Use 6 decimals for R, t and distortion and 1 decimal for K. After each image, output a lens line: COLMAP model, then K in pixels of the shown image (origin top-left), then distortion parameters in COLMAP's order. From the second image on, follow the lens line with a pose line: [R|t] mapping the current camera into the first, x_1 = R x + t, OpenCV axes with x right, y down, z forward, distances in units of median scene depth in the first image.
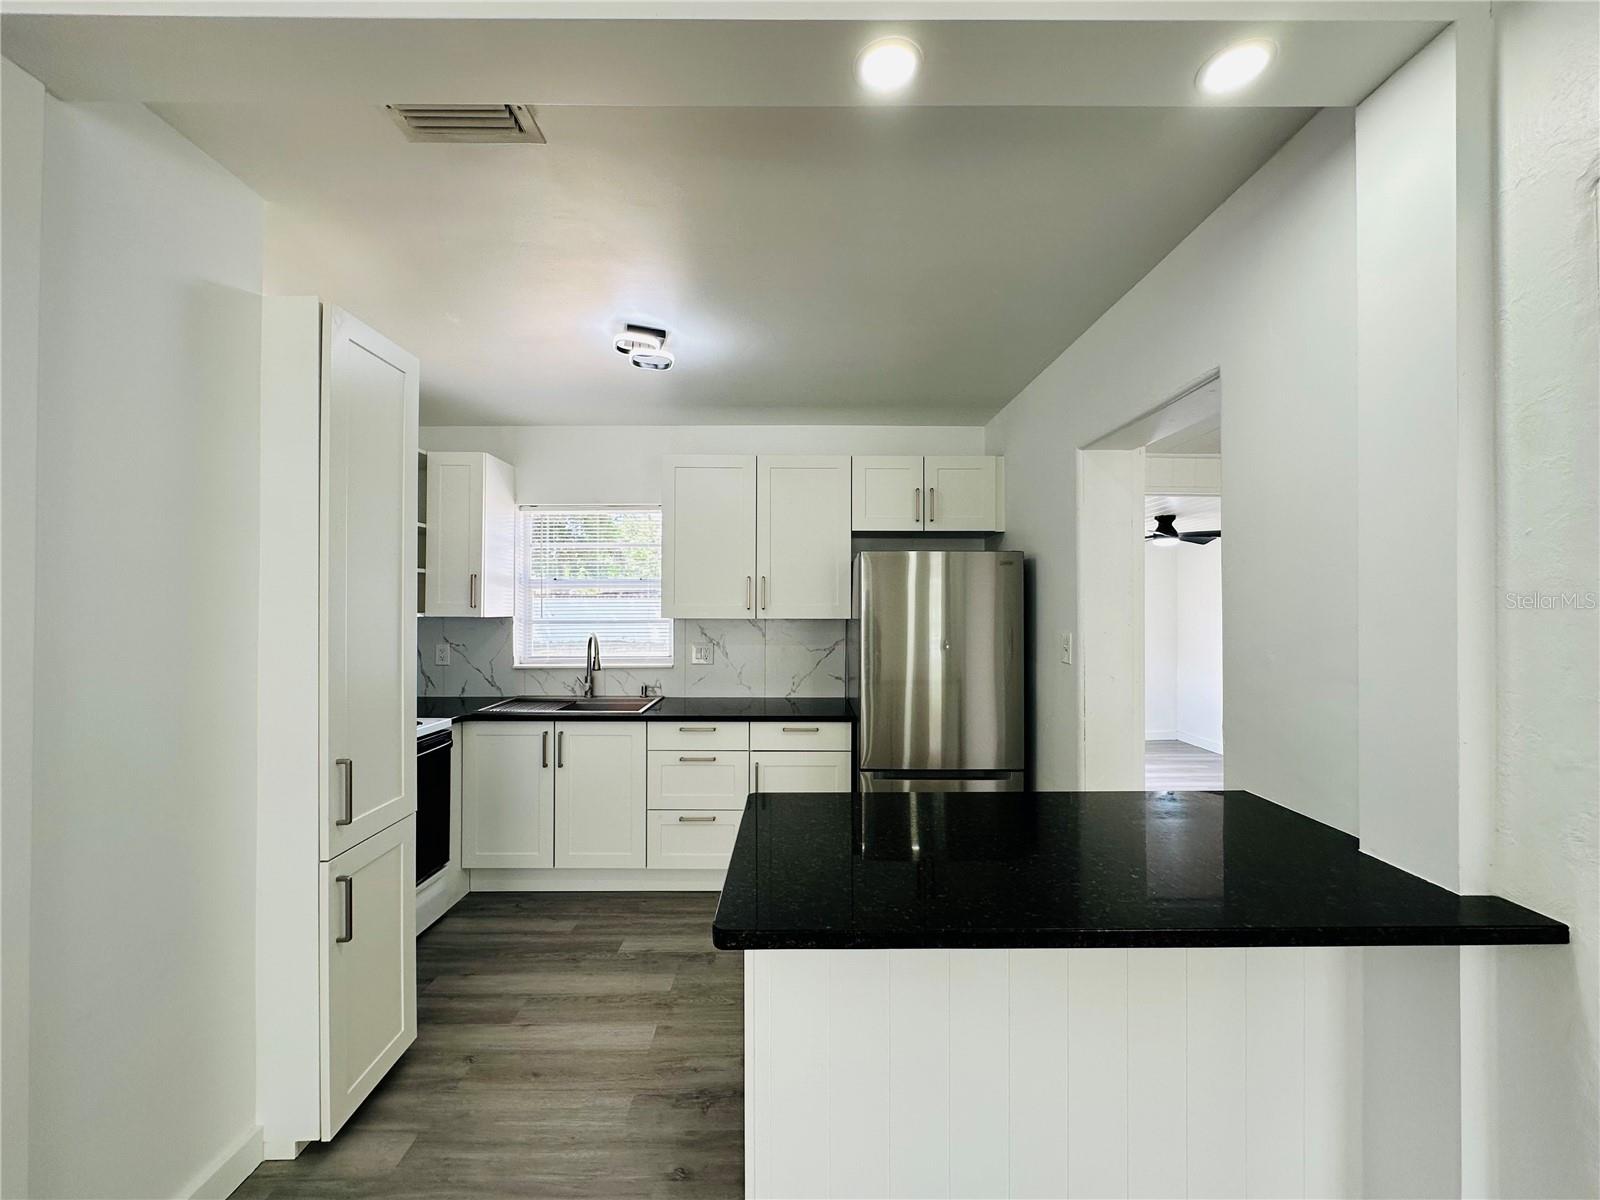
lens RADIAL K [[635.5, 0, 798.7], [0, 635.5, 604.8], [0, 0, 1]] dist [-0.010095, 0.001833]
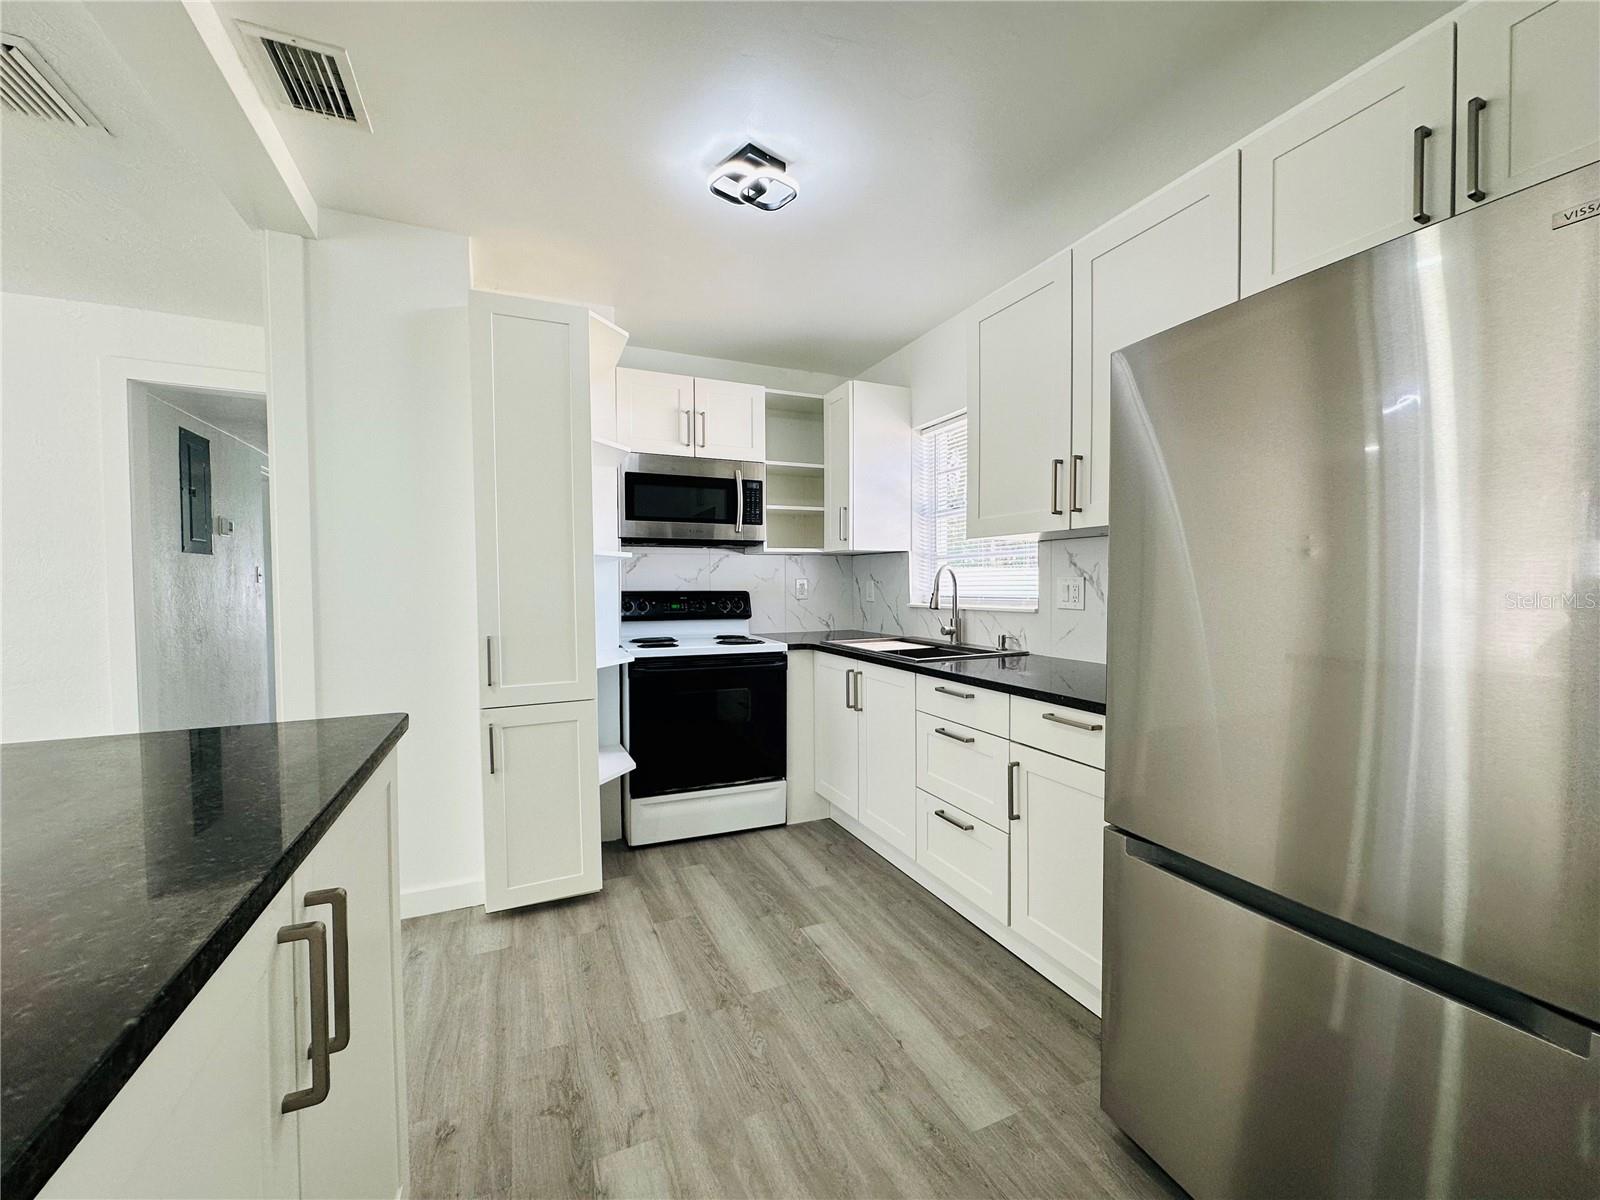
lens RADIAL K [[635.5, 0, 797.3], [0, 635.5, 605.7], [0, 0, 1]] dist [-0.010095, 0.001833]
pose [[0.402133, 0.030478, -0.915074, 0.375369], [0.011632, 0.999195, 0.038392, 0.068021], [0.915508, -0.026083, 0.401454, 0.530222]]
